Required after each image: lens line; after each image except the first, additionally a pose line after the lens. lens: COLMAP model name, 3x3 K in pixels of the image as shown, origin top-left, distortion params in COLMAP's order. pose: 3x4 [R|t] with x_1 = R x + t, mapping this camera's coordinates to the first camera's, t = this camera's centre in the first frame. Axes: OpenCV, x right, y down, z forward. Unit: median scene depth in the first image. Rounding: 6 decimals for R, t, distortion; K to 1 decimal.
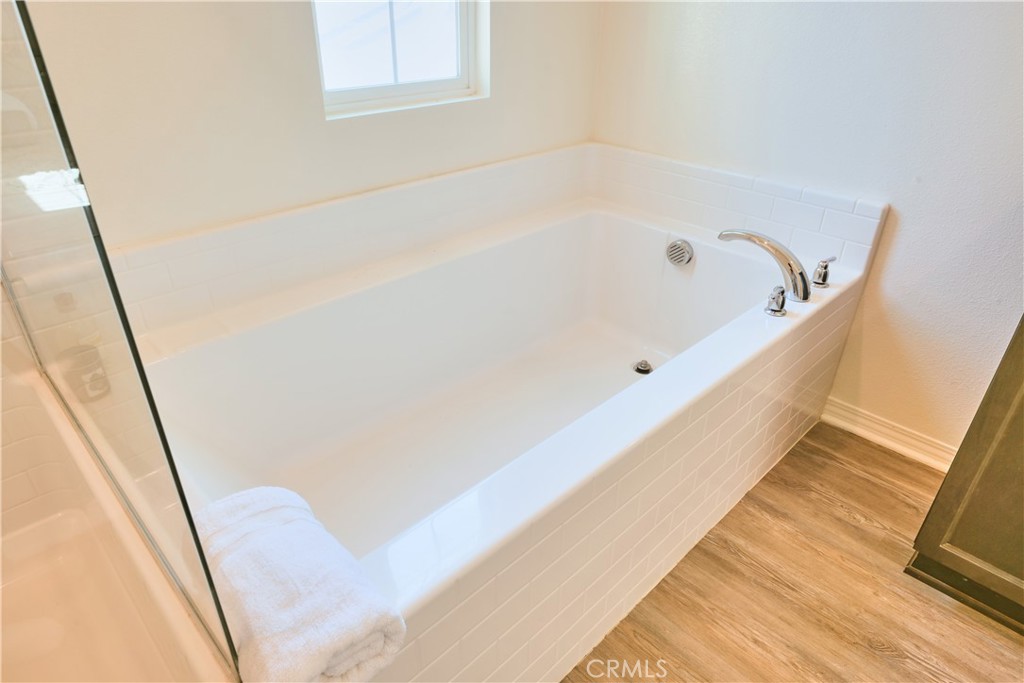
lens RADIAL K [[628.7, 0, 518.5], [0, 628.7, 345.2], [0, 0, 1]] dist [0.010275, 0.001351]
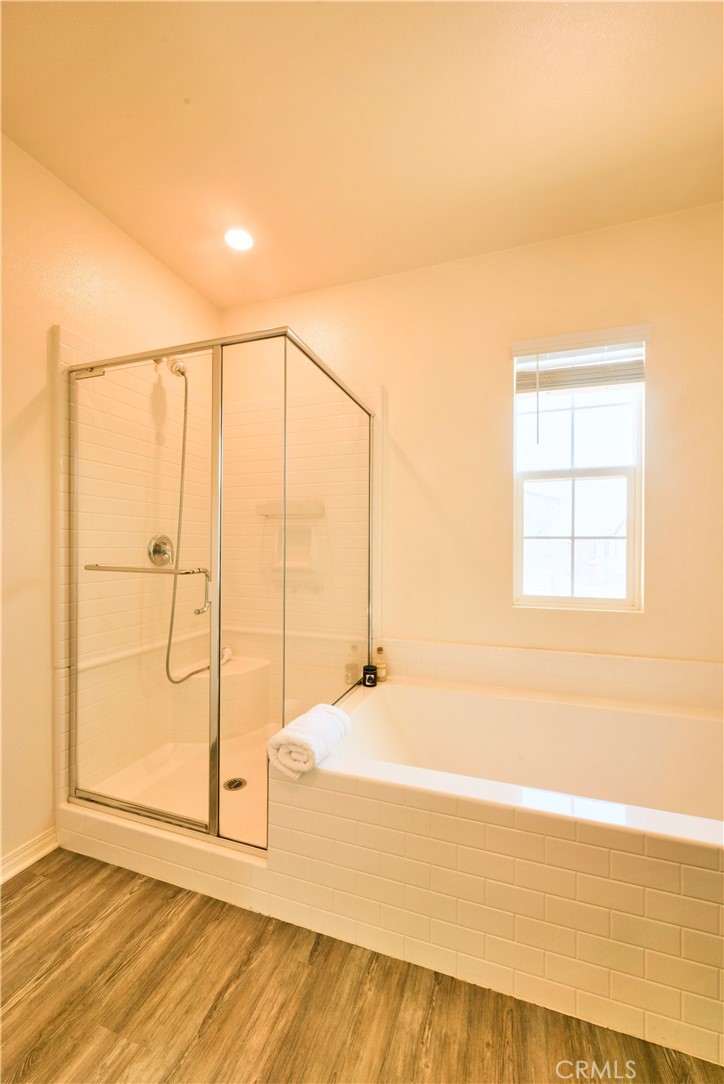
lens RADIAL K [[423.9, 0, 358.9], [0, 423.9, 549.7], [0, 0, 1]] dist [-0.000869, 0.000232]
pose [[0.439199, -0.008603, -0.898348, 0.676876], [-0.448815, 0.864129, -0.227699, 0.009786], [0.778248, 0.503197, 0.375664, 0.028236]]
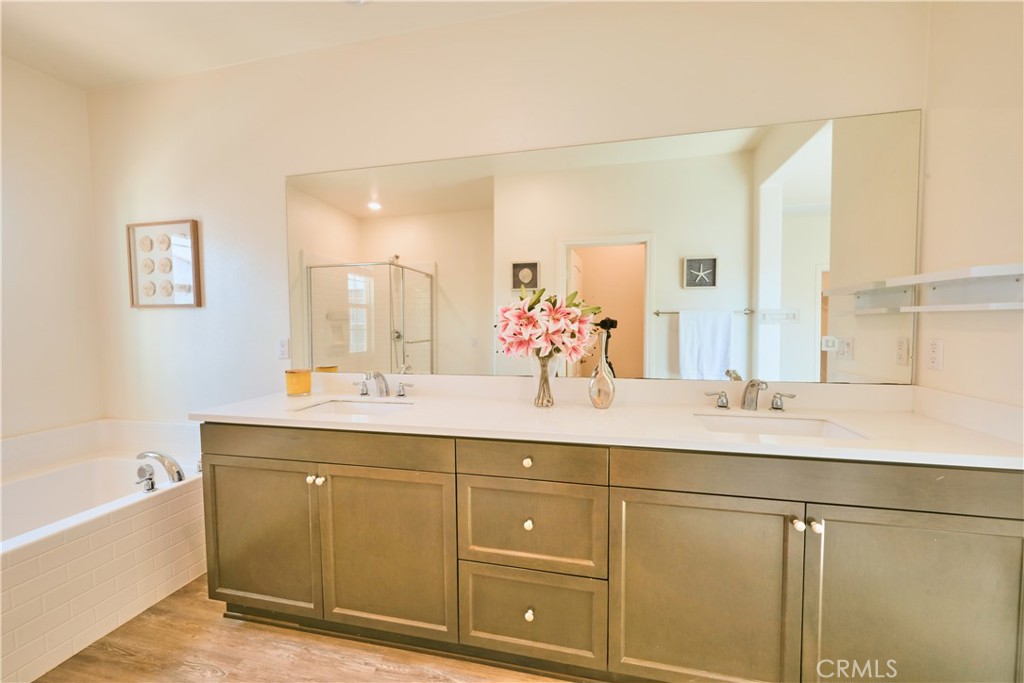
lens RADIAL K [[400.4, 0, 515.0], [0, 400.4, 344.8], [0, 0, 1]] dist [-0.000869, 0.000232]
pose [[0.844875, -0.049696, 0.532650, 0.709703], [0.286652, 0.882727, -0.372322, 0.319376], [-0.451681, 0.467251, 0.760040, -0.602289]]
